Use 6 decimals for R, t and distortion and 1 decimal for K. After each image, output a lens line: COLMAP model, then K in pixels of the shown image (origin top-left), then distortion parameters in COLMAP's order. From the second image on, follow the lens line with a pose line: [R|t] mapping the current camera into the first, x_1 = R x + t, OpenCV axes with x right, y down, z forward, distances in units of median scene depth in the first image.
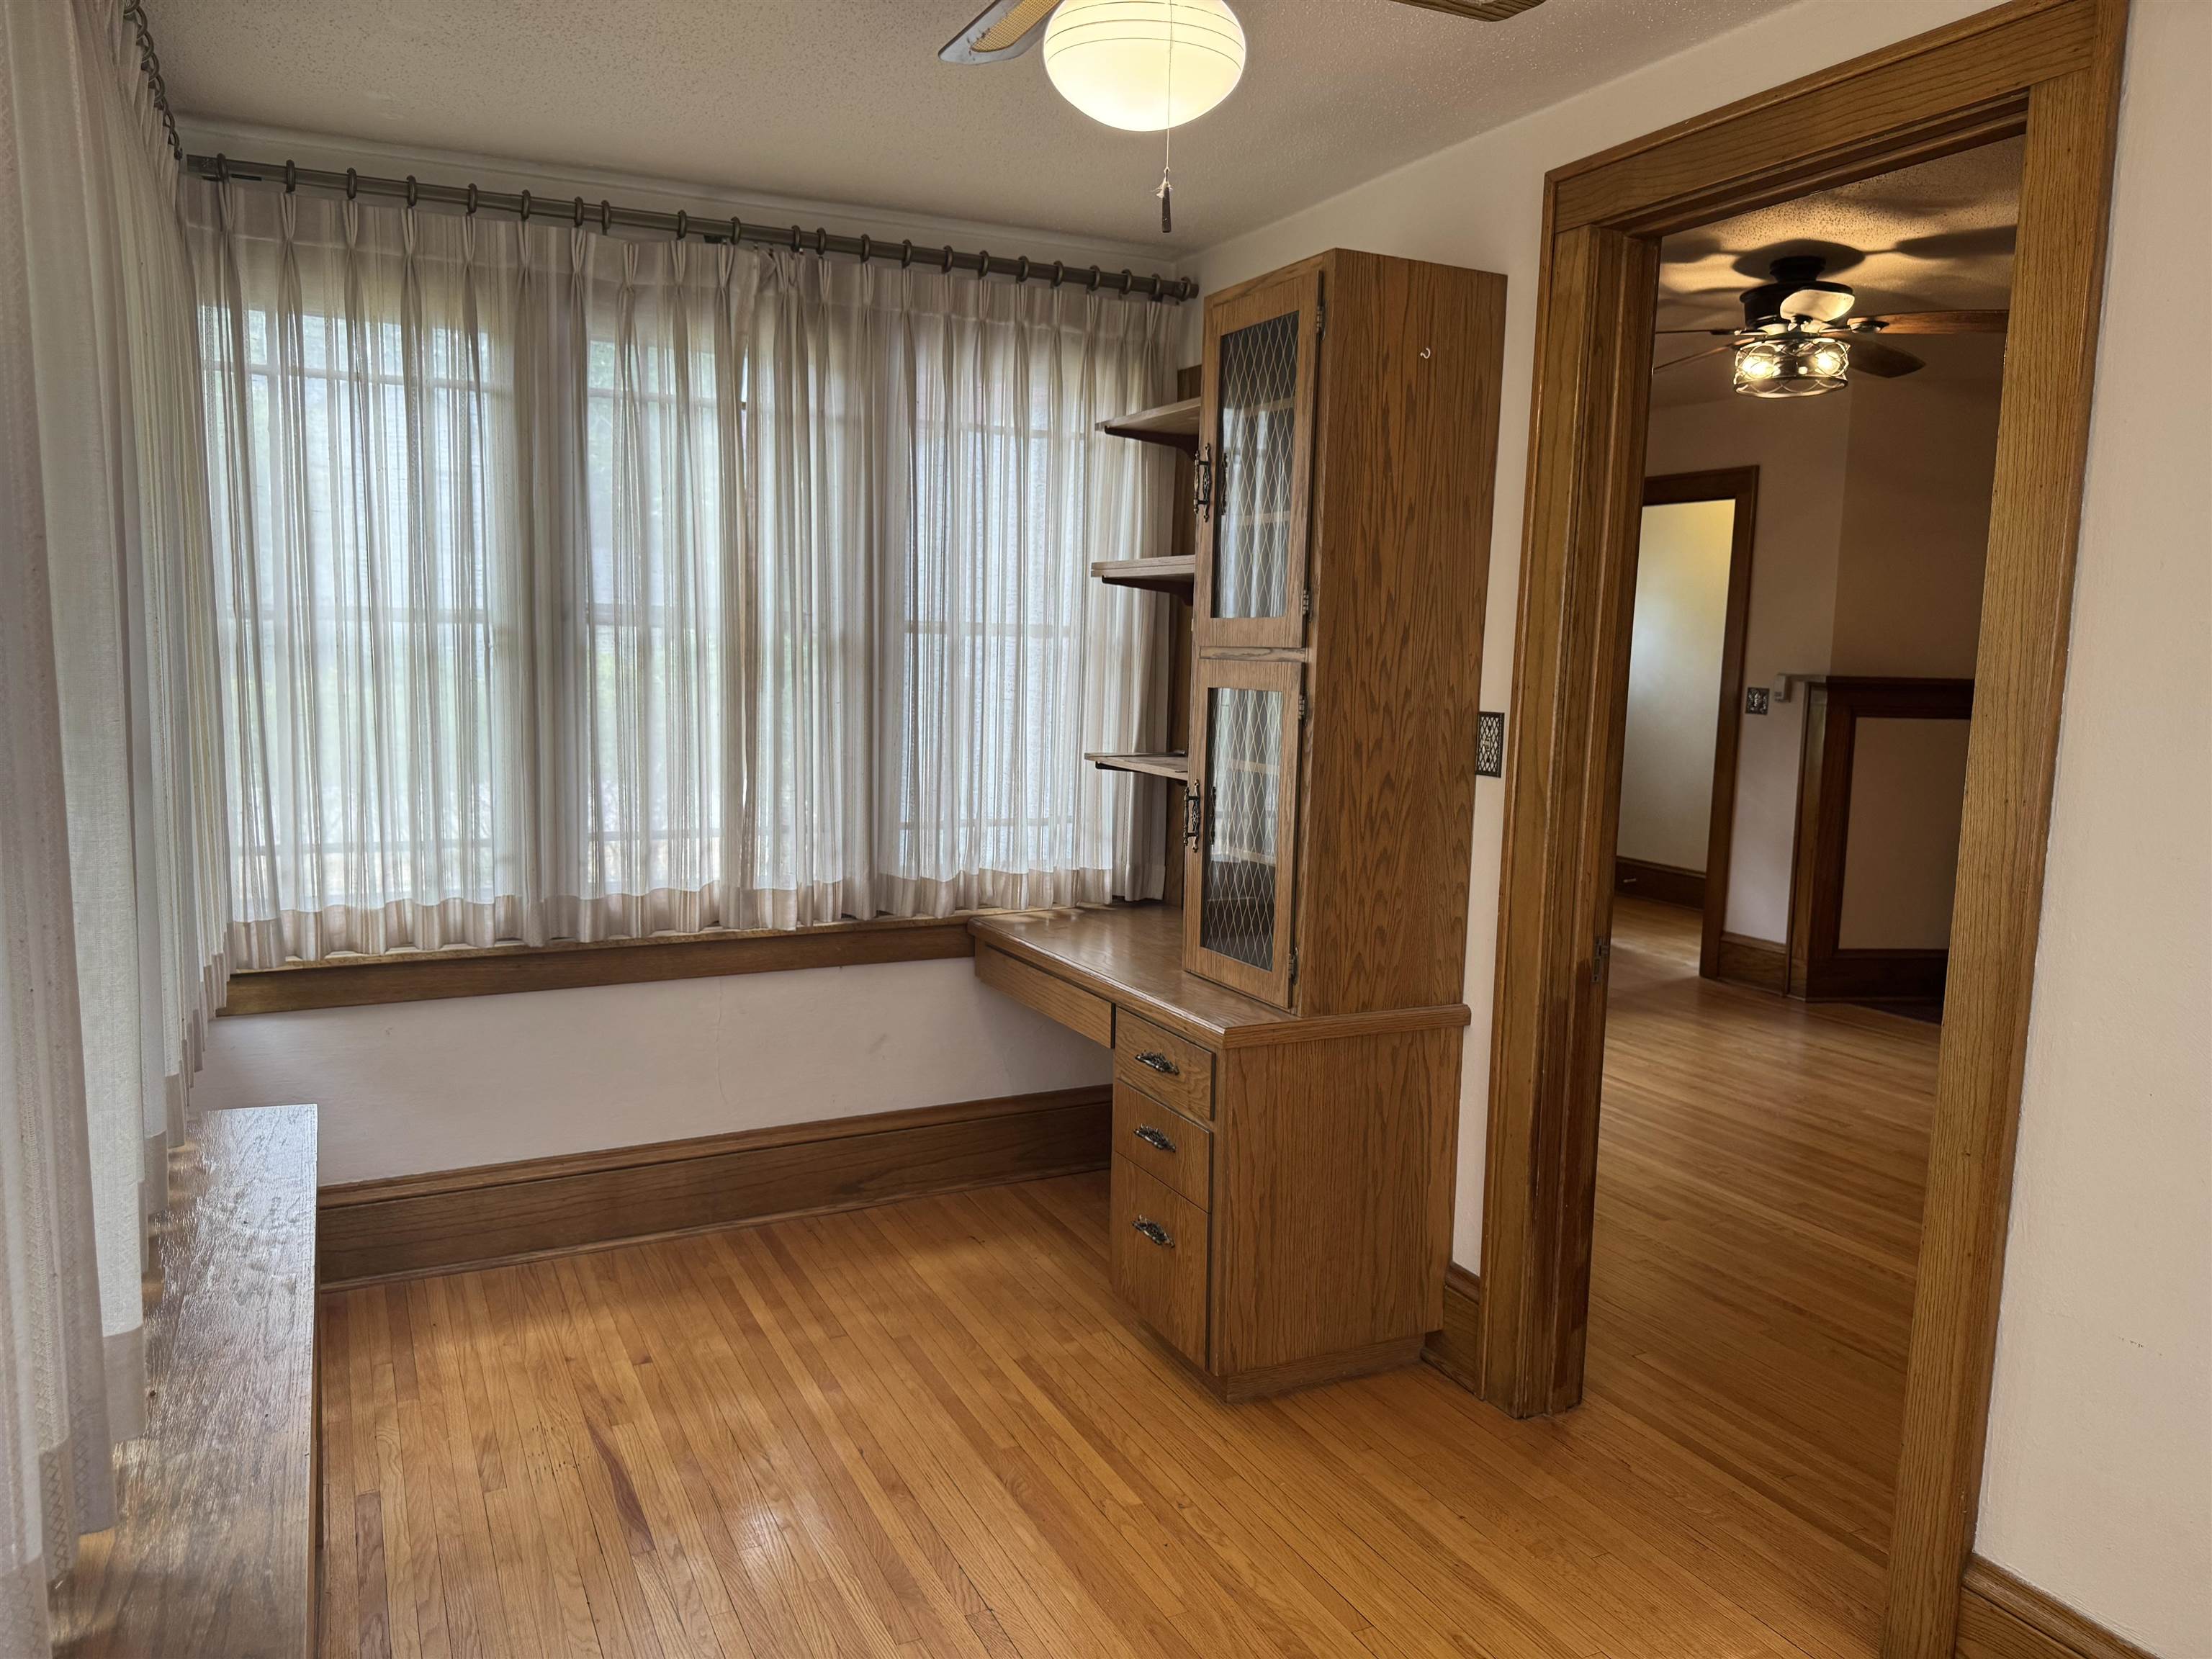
lens RADIAL K [[1617.7, 0, 1106.0], [0, 1617.7, 829.5], [0, 0, 1]] dist [0.074699, -0.001408]
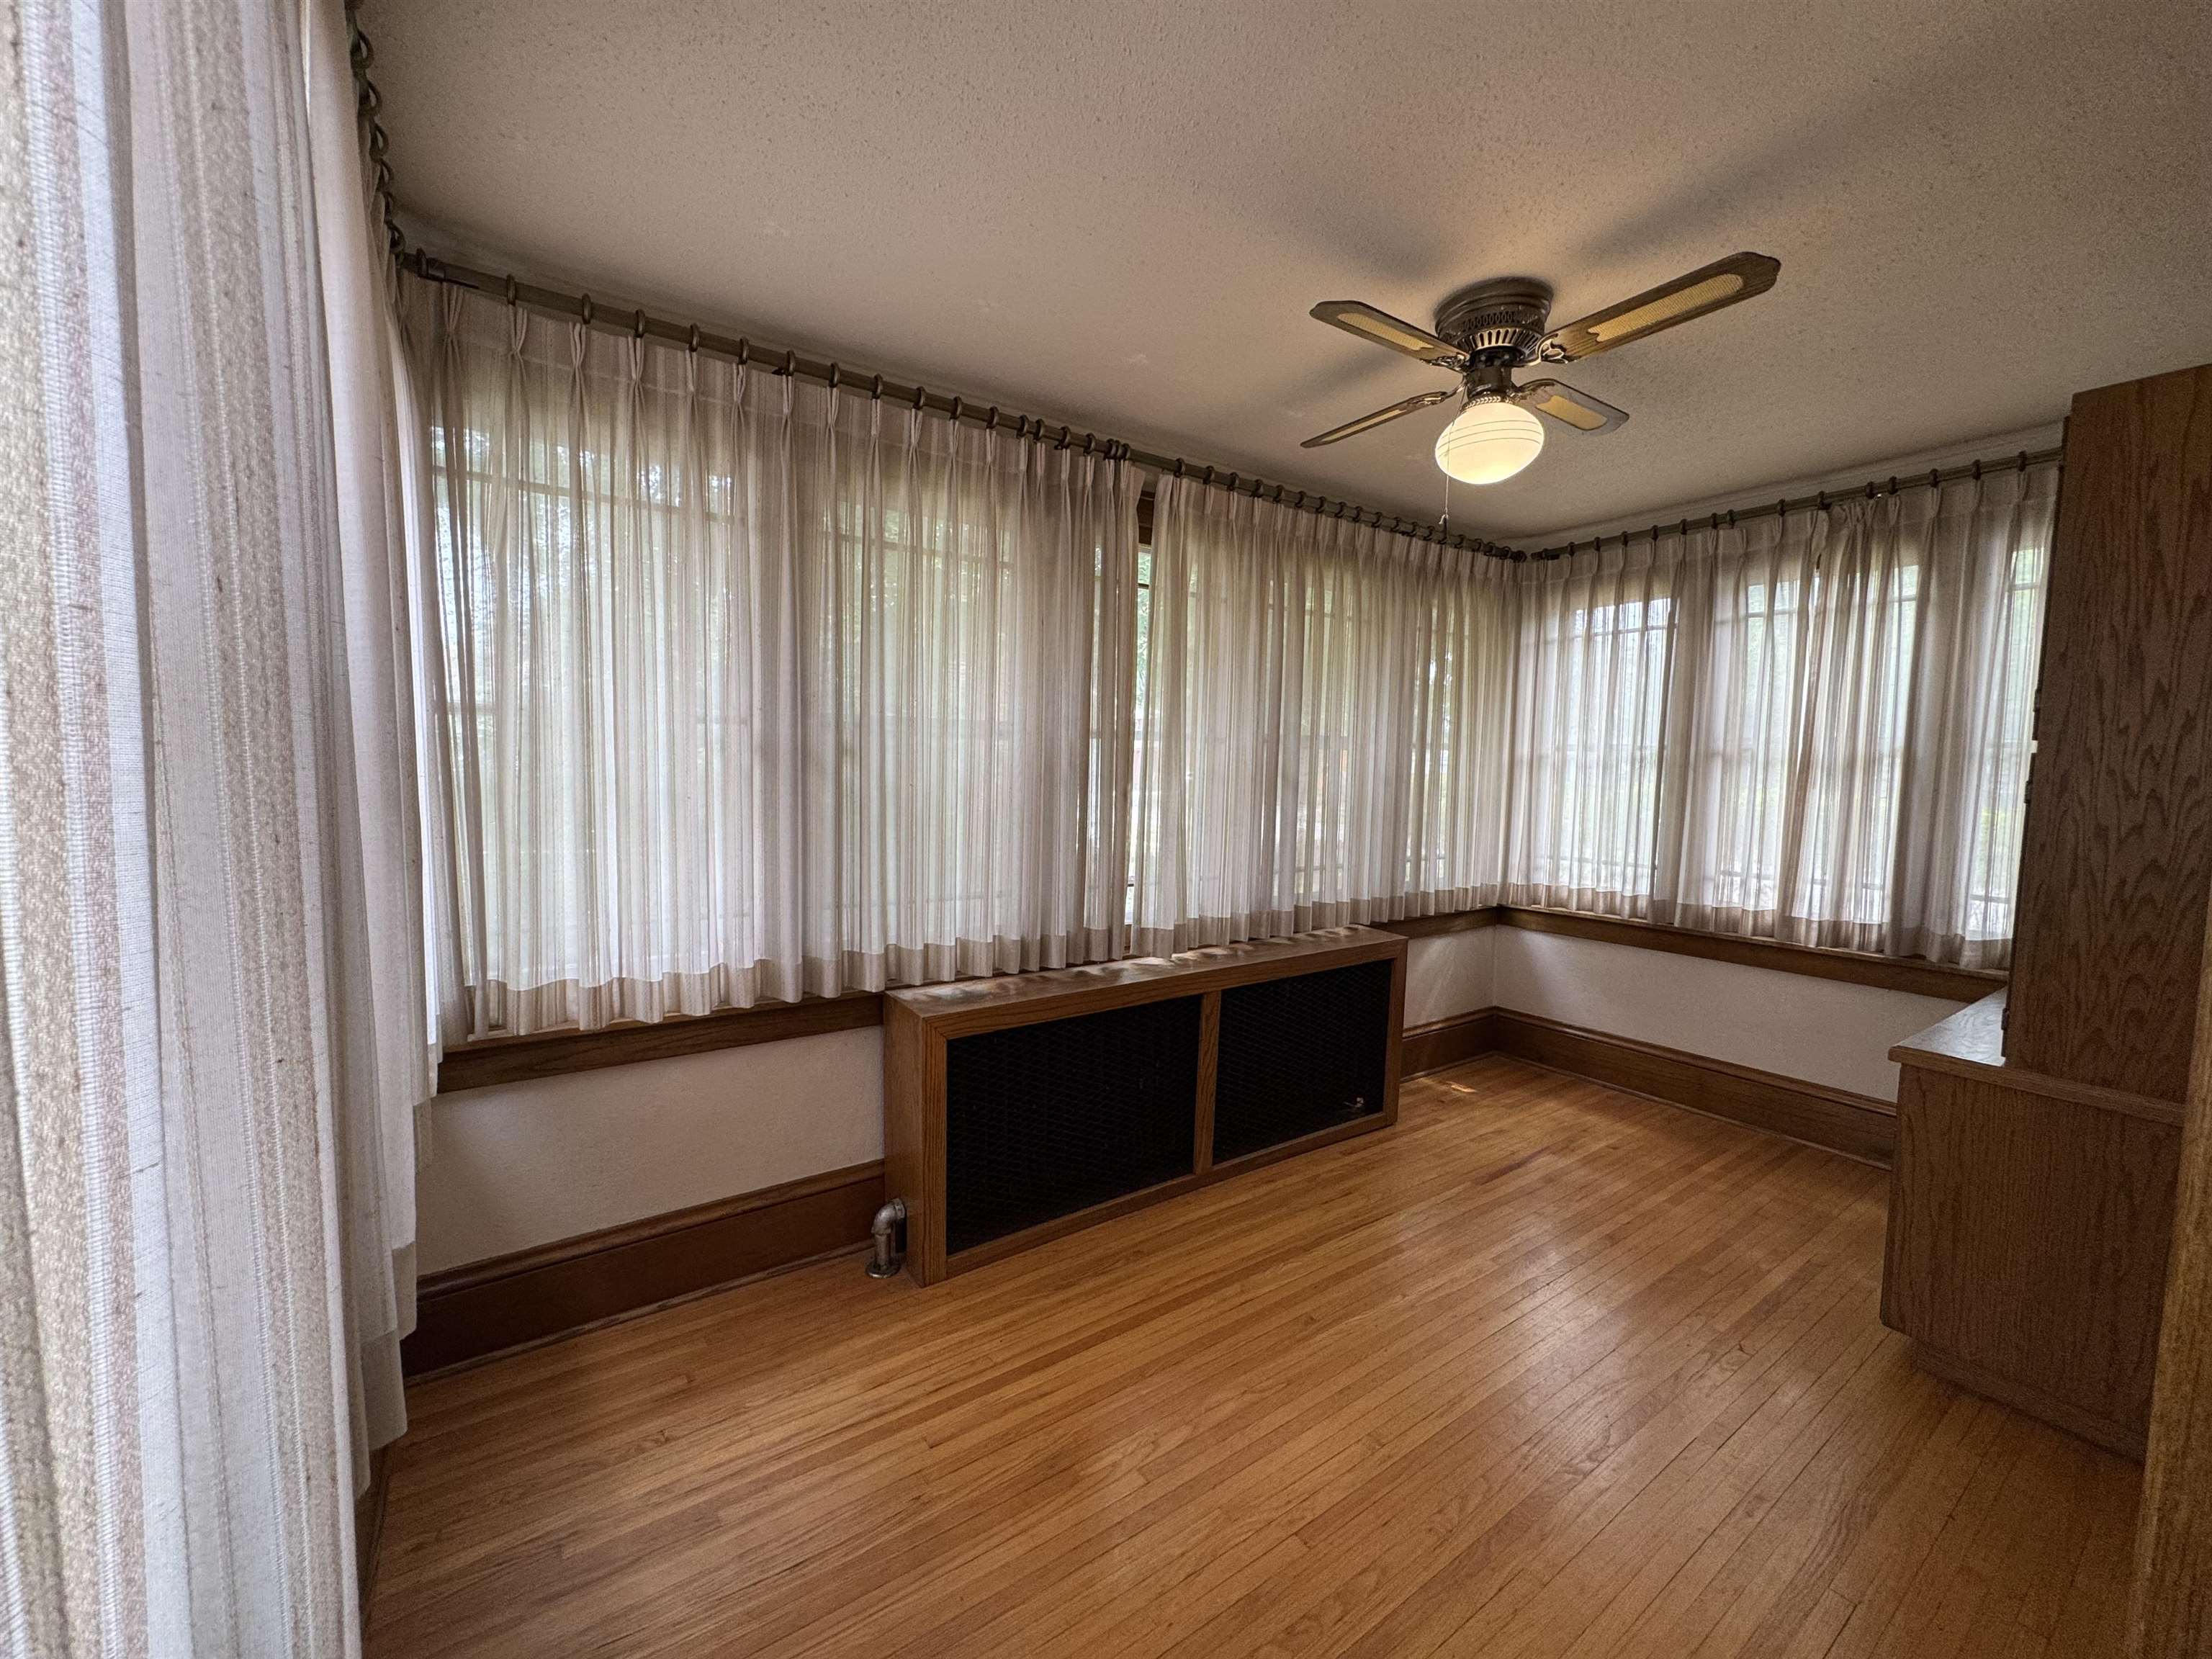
lens RADIAL K [[896.5, 0, 1106.0], [0, 896.5, 829.5], [0, 0, 1]] dist [-0.001008, -0.000013]
pose [[0.163096, 0.058272, -0.984888, 0.589784], [-0.136540, 0.989982, 0.035962, 0.015967], [0.977116, 0.128612, 0.169419, 0.240391]]
